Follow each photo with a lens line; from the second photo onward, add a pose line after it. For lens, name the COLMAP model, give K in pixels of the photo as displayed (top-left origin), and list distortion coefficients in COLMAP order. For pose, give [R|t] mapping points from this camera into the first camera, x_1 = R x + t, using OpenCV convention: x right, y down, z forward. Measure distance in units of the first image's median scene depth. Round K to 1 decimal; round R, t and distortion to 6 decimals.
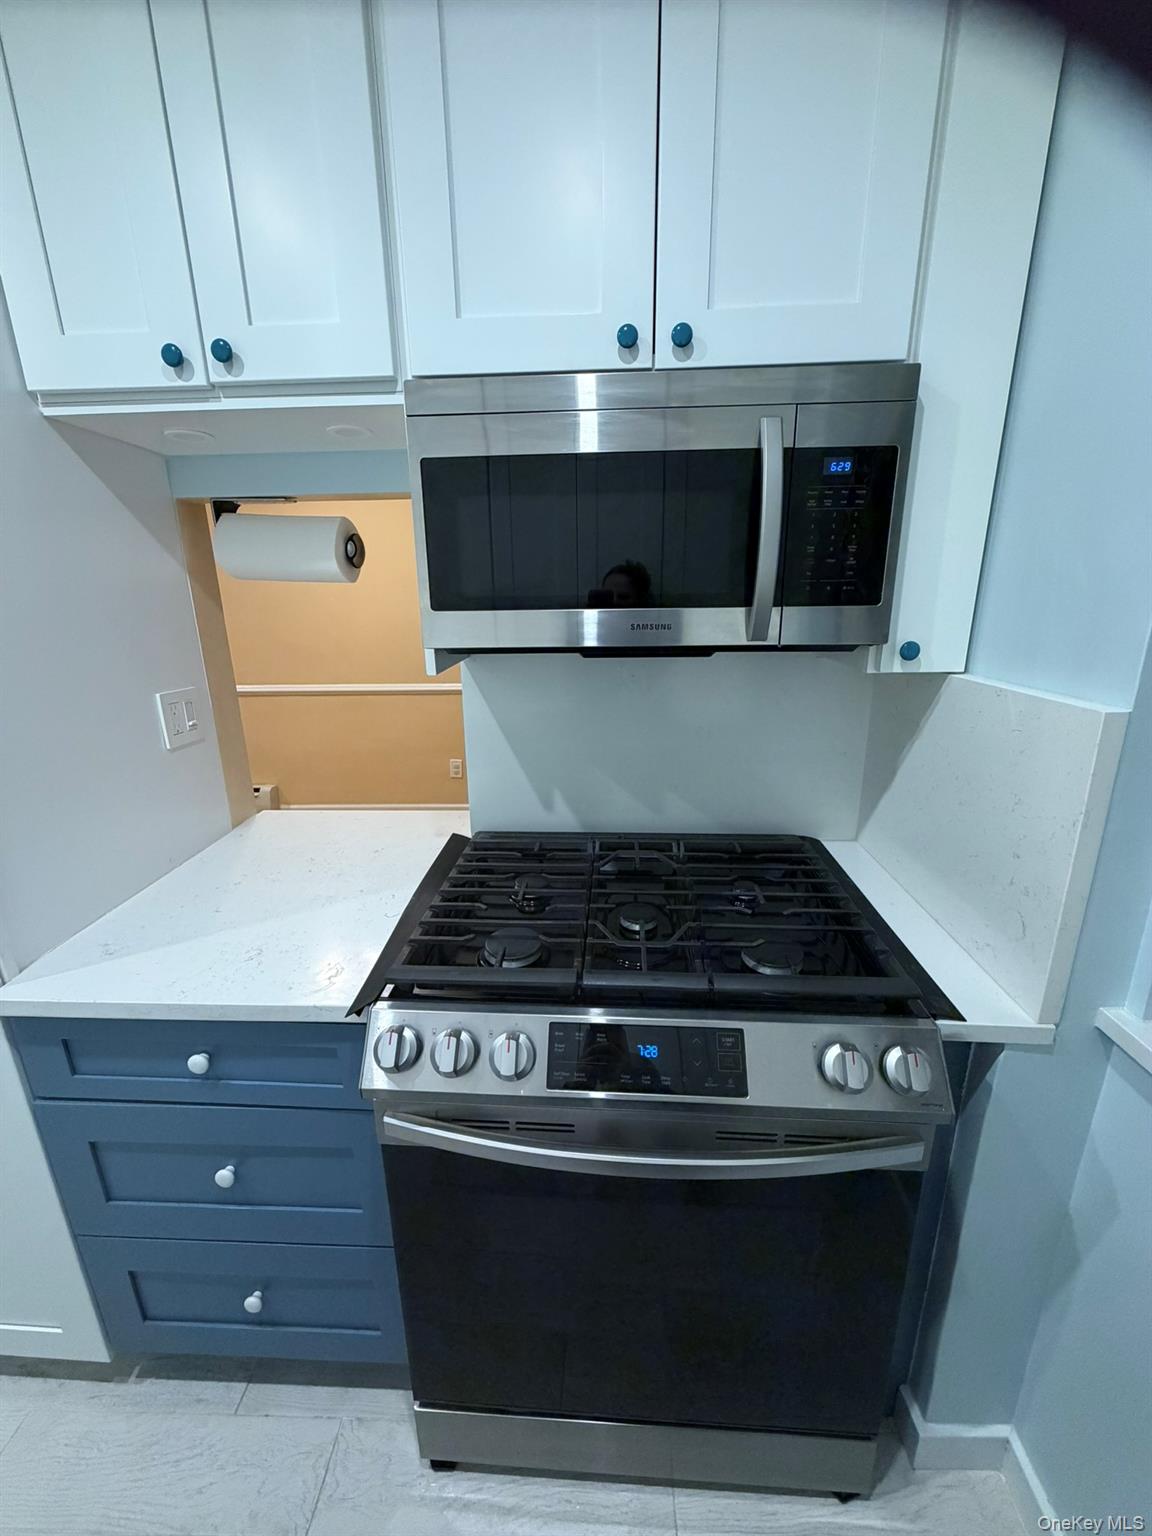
lens RADIAL K [[617.2, 0, 575.9], [0, 617.2, 763.6], [0, 0, 1]] dist [0.000460, 0.000418]
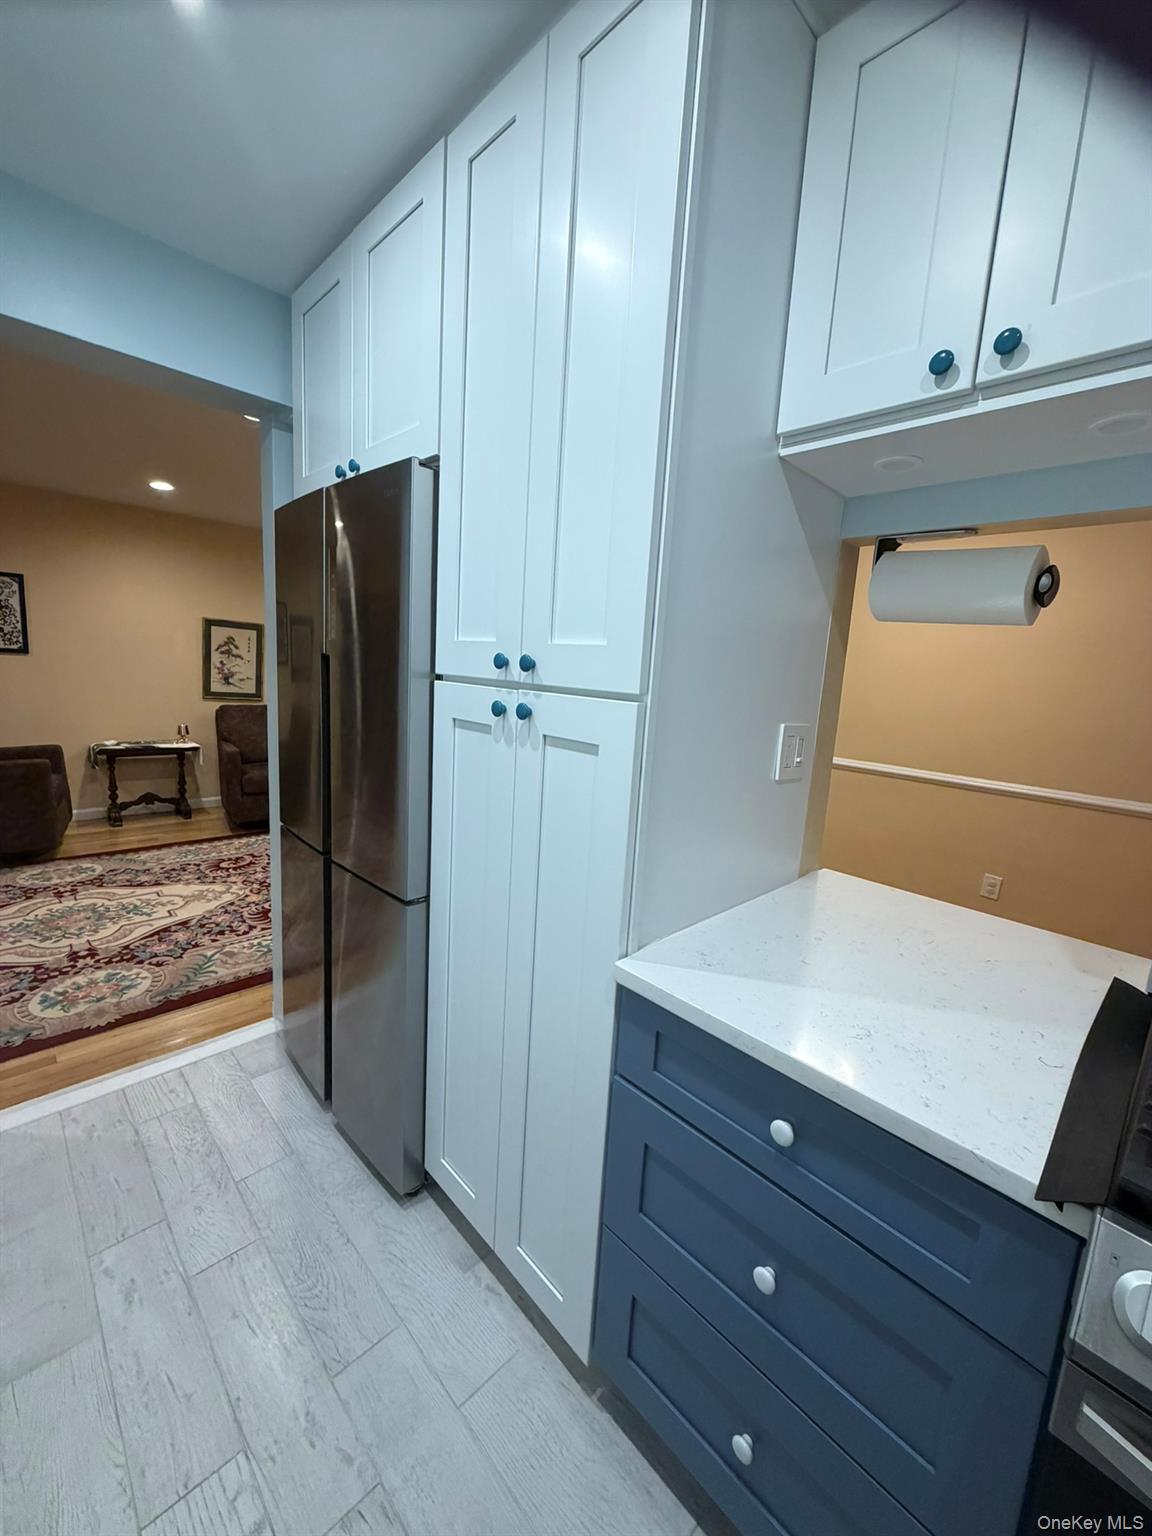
lens RADIAL K [[617.2, 0, 575.9], [0, 617.2, 763.6], [0, 0, 1]] dist [0.000460, 0.000418]
pose [[0.724114, 0.168744, -0.668719, -0.288403], [-0.257954, 0.965498, -0.035690, 0.083868], [0.639624, 0.198342, 0.742658, 0.069862]]
